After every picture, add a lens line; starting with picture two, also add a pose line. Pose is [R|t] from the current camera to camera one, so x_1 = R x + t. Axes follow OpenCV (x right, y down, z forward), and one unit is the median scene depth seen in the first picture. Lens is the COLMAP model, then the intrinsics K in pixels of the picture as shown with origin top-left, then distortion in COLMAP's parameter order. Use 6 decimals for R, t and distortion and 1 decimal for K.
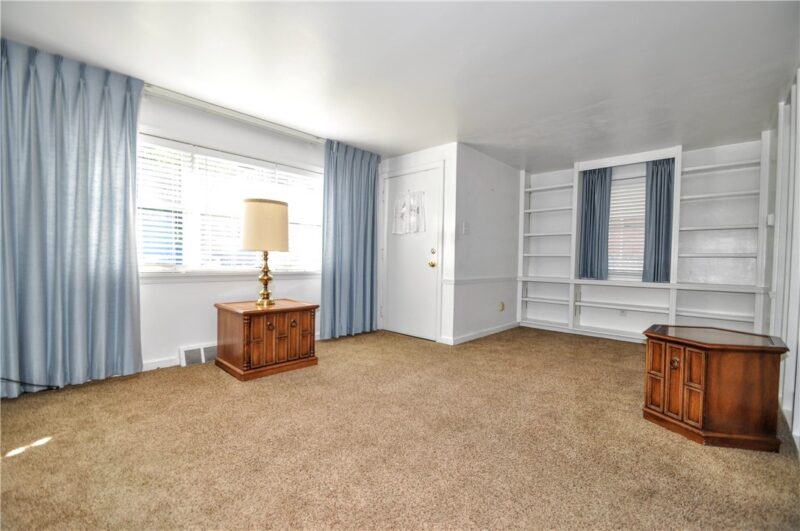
lens RADIAL K [[354.0, 0, 402.9], [0, 354.0, 268.8], [0, 0, 1]] dist [0.001659, -0.011190]
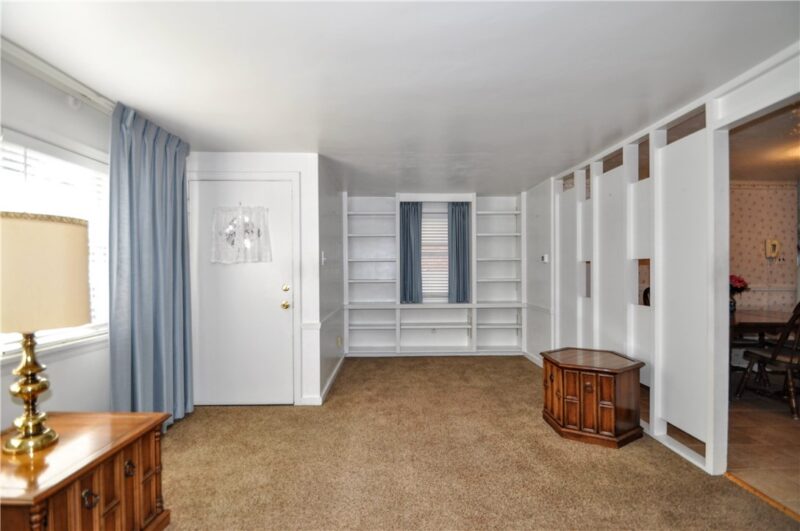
lens RADIAL K [[354.0, 0, 402.9], [0, 354.0, 268.8], [0, 0, 1]] dist [0.001659, -0.011190]
pose [[0.712071, -0.020716, 0.701801, -0.284735], [0.030775, 0.999525, -0.001721, -0.085666], [-0.701432, 0.022824, 0.712370, 0.287146]]
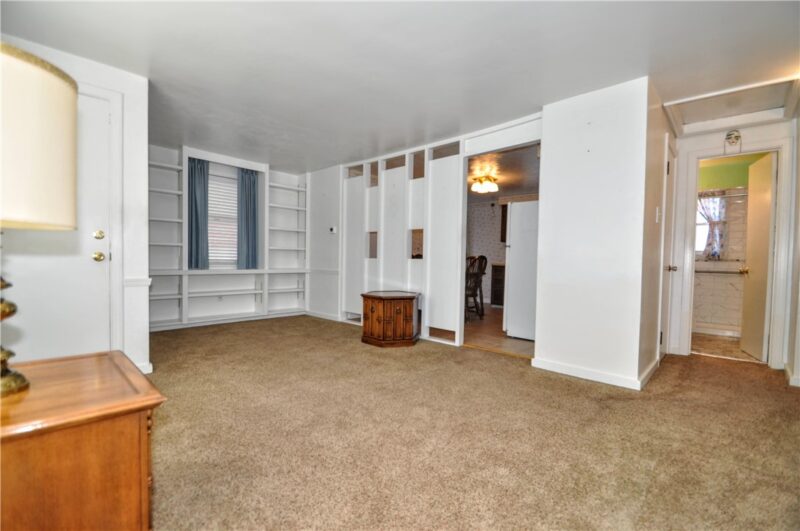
lens RADIAL K [[354.0, 0, 402.9], [0, 354.0, 268.8], [0, 0, 1]] dist [0.001659, -0.011190]
pose [[-0.015784, -0.044800, 0.998871, -0.555324], [0.000993, 0.998995, 0.044821, -0.018901], [-0.999875, 0.001699, -0.015723, 0.513233]]
